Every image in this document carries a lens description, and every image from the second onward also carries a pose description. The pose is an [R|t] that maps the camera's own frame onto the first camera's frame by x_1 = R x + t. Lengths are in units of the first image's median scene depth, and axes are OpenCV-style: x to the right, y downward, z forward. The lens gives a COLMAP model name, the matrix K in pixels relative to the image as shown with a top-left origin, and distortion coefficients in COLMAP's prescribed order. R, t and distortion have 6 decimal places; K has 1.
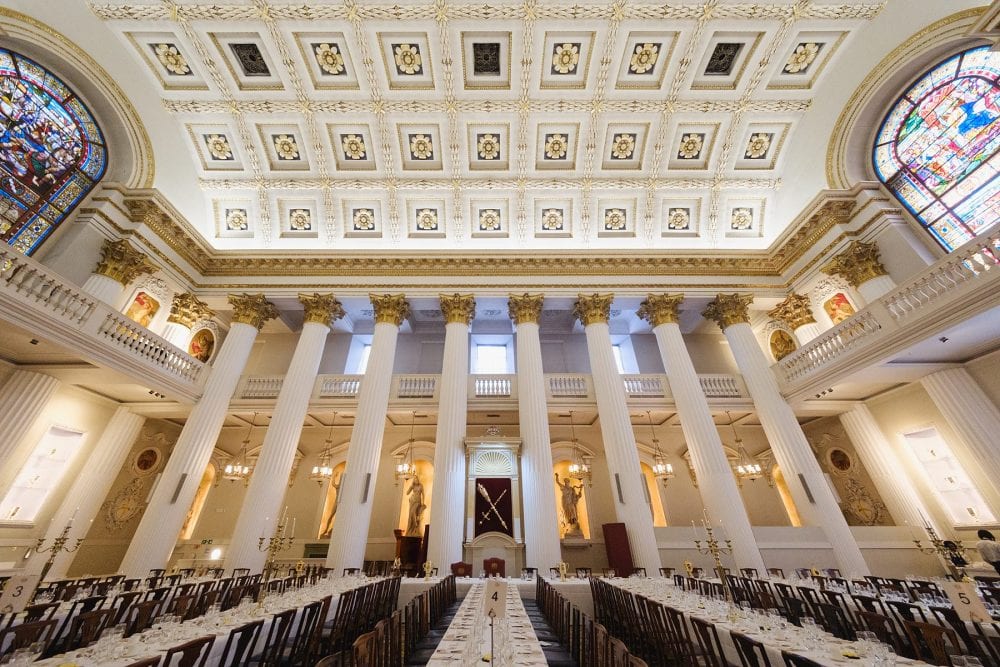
lens RADIAL K [[345.9, 0, 493.7], [0, 345.9, 331.9], [0, 0, 1]] dist [0.000800, -0.000060]
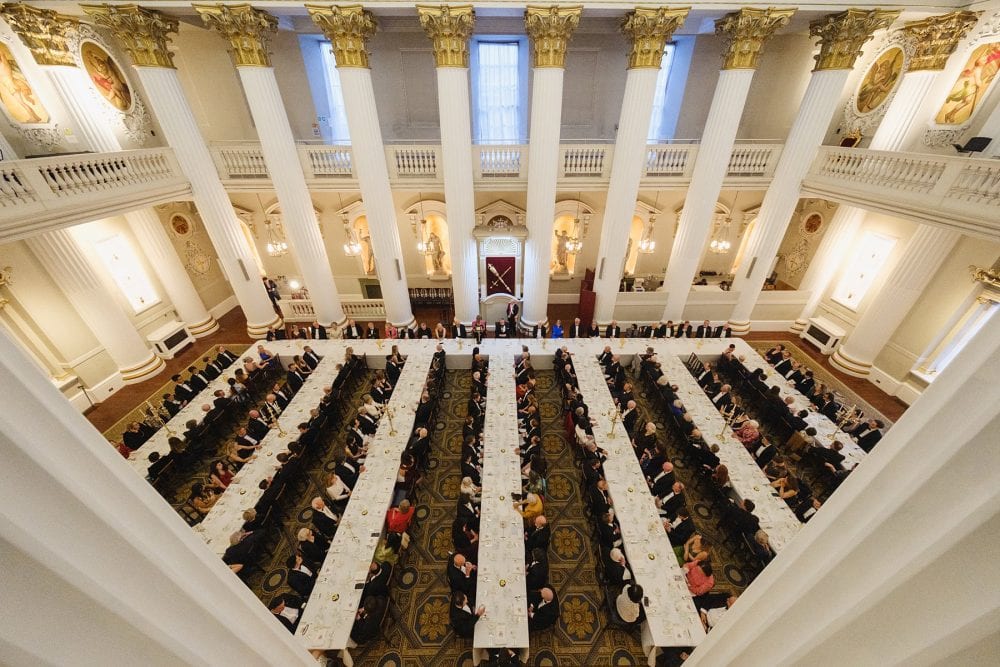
lens RADIAL K [[345.1, 0, 505.4], [0, 345.1, 338.6], [0, 0, 1]] dist [0.000772, -0.000232]
pose [[0.999759, 0.001701, 0.021875, -0.010385], [-0.020329, 0.446848, 0.894379, -0.511650], [-0.008253, -0.894608, 0.446775, 0.215369]]
